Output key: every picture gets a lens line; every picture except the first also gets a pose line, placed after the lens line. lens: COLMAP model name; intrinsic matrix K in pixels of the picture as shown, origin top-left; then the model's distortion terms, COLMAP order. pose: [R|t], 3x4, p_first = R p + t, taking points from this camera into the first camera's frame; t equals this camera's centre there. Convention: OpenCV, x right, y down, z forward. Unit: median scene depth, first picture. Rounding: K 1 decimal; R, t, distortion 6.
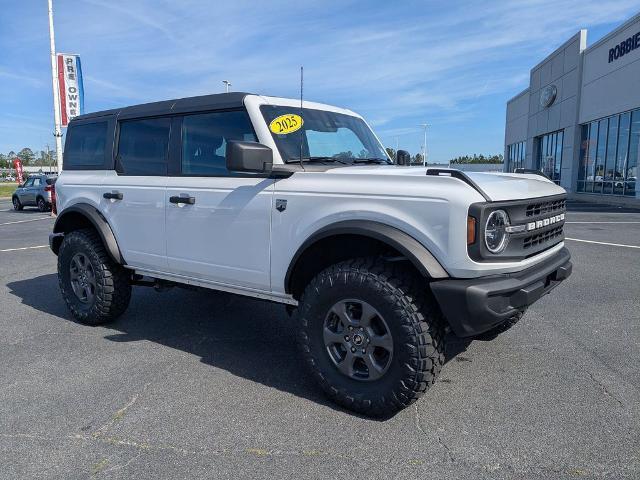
lens RADIAL K [[514.3, 0, 319.7], [0, 514.3, 243.7], [0, 0, 1]] dist [0.025848, -0.037803]
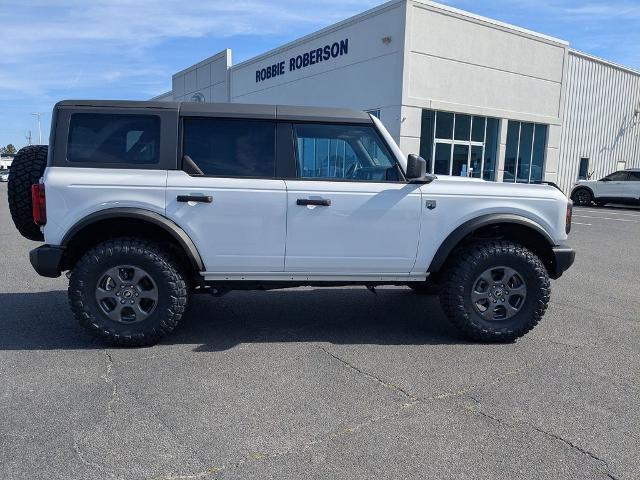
lens RADIAL K [[514.3, 0, 313.7], [0, 514.3, 239.6], [0, 0, 1]] dist [0.025848, -0.037803]
pose [[0.734774, -0.066325, 0.675062, -0.891747], [0.066642, 0.997452, 0.025462, -0.028862], [-0.675030, 0.026279, 0.737322, 0.172075]]
